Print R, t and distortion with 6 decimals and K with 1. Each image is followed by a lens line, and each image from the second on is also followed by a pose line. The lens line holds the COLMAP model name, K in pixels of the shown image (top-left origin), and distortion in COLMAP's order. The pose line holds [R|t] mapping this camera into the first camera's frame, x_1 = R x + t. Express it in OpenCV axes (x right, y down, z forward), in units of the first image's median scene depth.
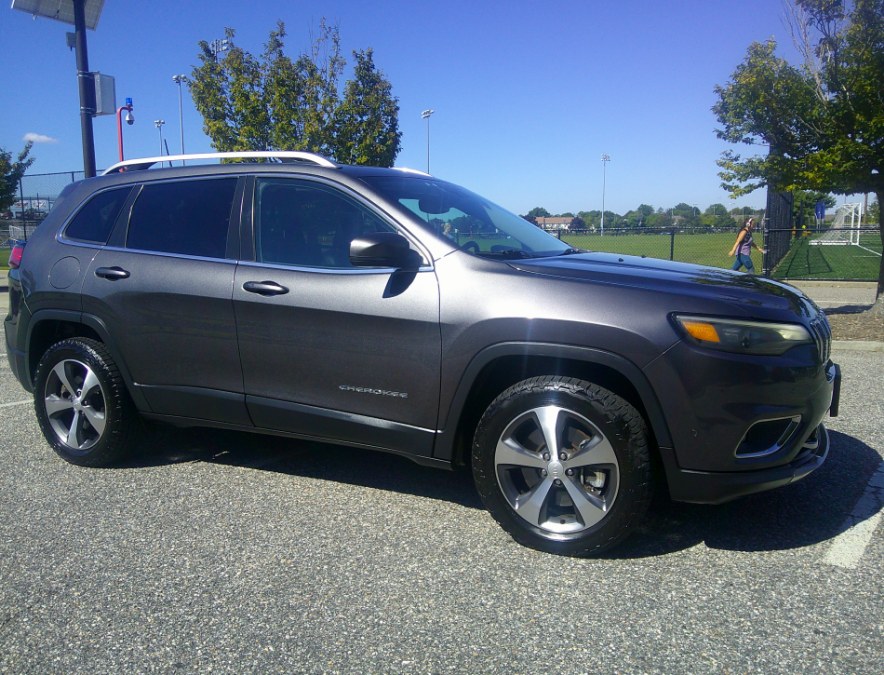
lens RADIAL K [[745.4, 0, 435.0], [0, 745.4, 340.3], [0, 0, 1]] dist [0.024633, -0.064429]
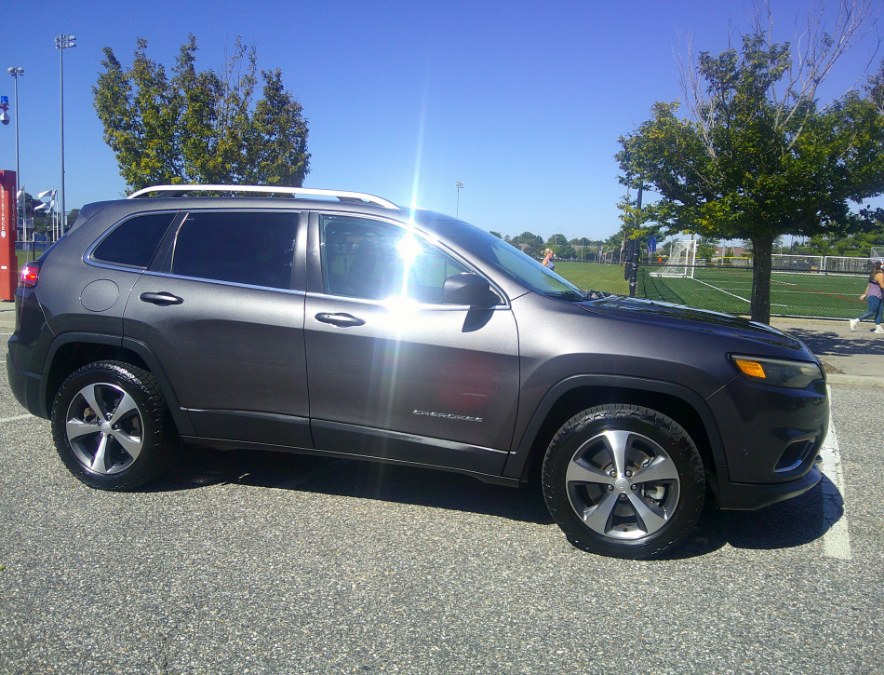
lens RADIAL K [[745.4, 0, 435.8], [0, 745.4, 343.2], [0, 0, 1]] dist [0.024633, -0.064429]
pose [[0.979722, 0.019440, 0.199415, -0.263687], [-0.015187, 0.999624, -0.022834, -0.011534], [-0.199784, 0.019343, 0.979649, -0.062011]]
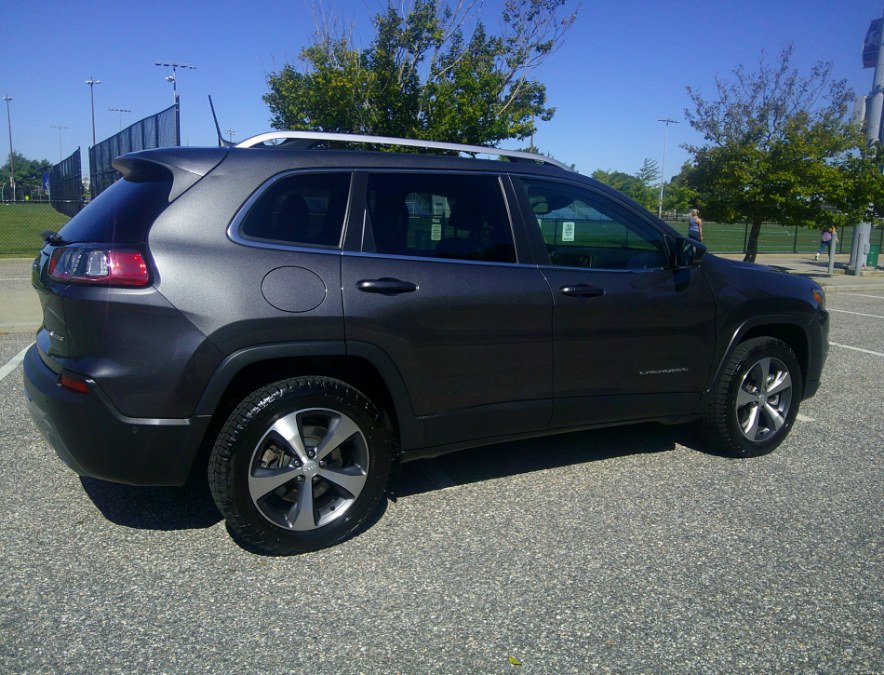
lens RADIAL K [[745.4, 0, 449.6], [0, 745.4, 343.0], [0, 0, 1]] dist [0.024633, -0.064429]
pose [[0.554569, -0.122855, 0.823019, -1.038275], [0.088060, 0.992152, 0.088765, -0.093535], [-0.827465, 0.023249, 0.561035, 0.497182]]
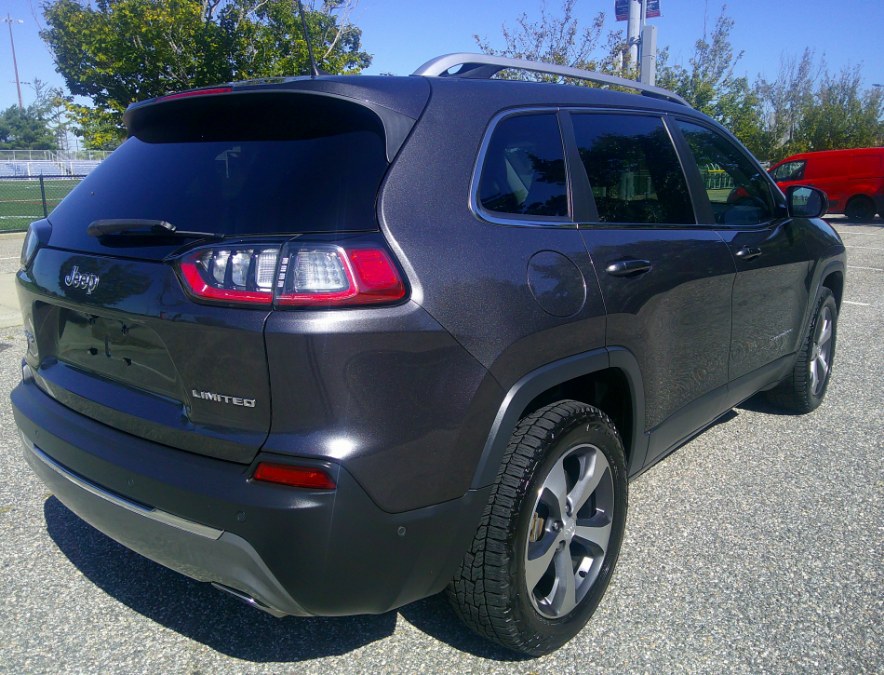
lens RADIAL K [[745.4, 0, 438.1], [0, 745.4, 334.0], [0, 0, 1]] dist [0.024633, -0.064429]
pose [[0.237862, -0.204925, 0.949435, -1.021741], [0.145368, 0.973992, 0.173806, -0.161577], [-0.960359, 0.096676, 0.261465, 0.984139]]
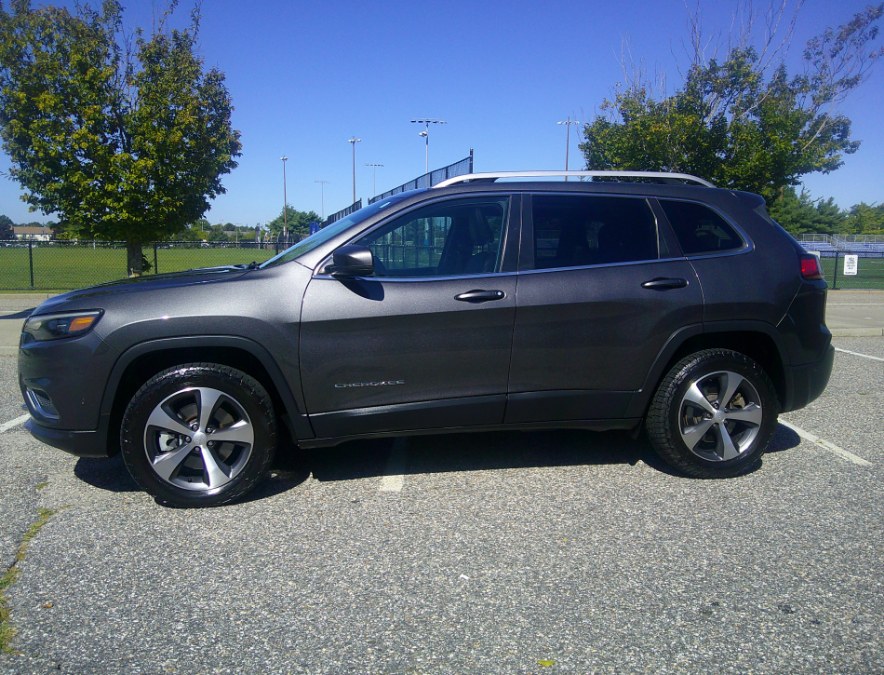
lens RADIAL K [[745.4, 0, 440.9], [0, 745.4, 343.3], [0, 0, 1]] dist [0.024633, -0.064429]
pose [[0.781383, -0.062804, 0.620884, -1.468594], [0.072455, 0.997325, 0.009697, -0.062862], [-0.619831, 0.037409, 0.783843, 0.547819]]
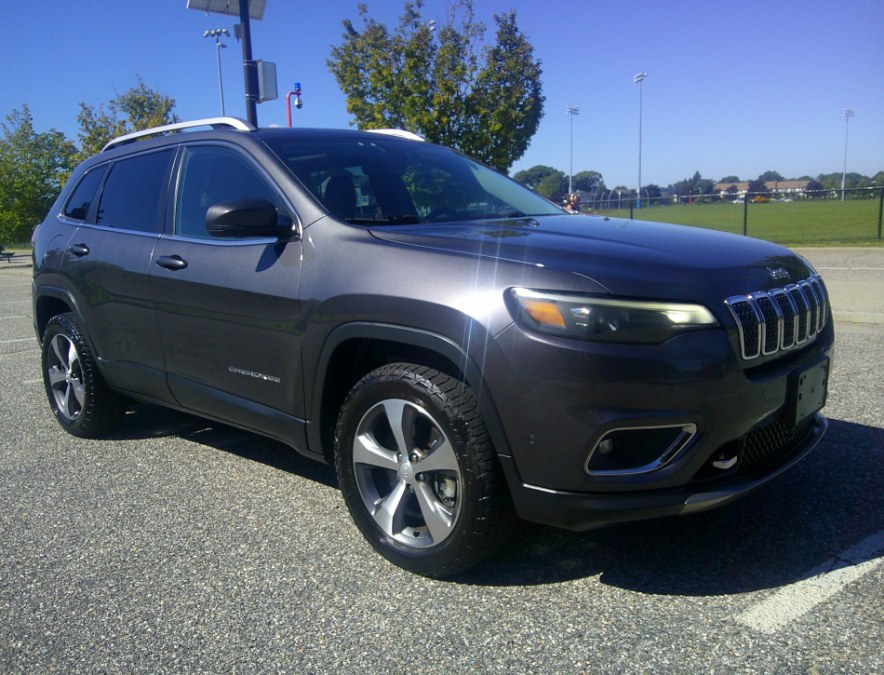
lens RADIAL K [[745.4, 0, 436.4], [0, 745.4, 341.3], [0, 0, 1]] dist [0.024633, -0.064429]
pose [[0.961091, 0.017434, -0.275682, 0.315433], [-0.007825, 0.999324, 0.035915, -0.005464], [0.276122, -0.032361, 0.960578, 0.147596]]
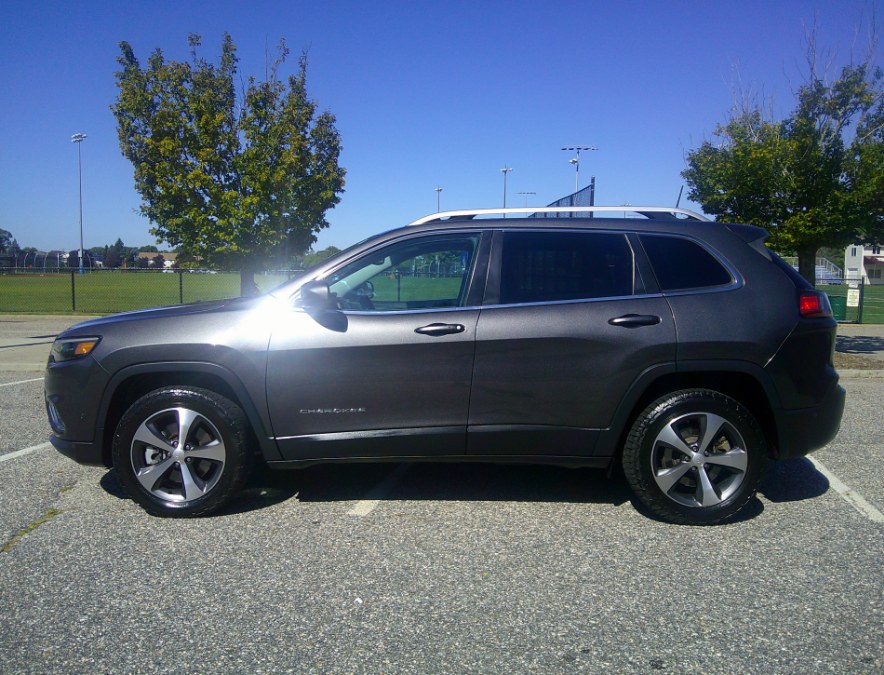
lens RADIAL K [[745.4, 0, 441.9], [0, 745.4, 342.2], [0, 0, 1]] dist [0.024633, -0.064429]
pose [[0.891641, -0.021659, 0.452224, -1.273247], [0.044032, 0.998268, -0.039006, -0.055258], [-0.450596, 0.054691, 0.891051, 0.383809]]
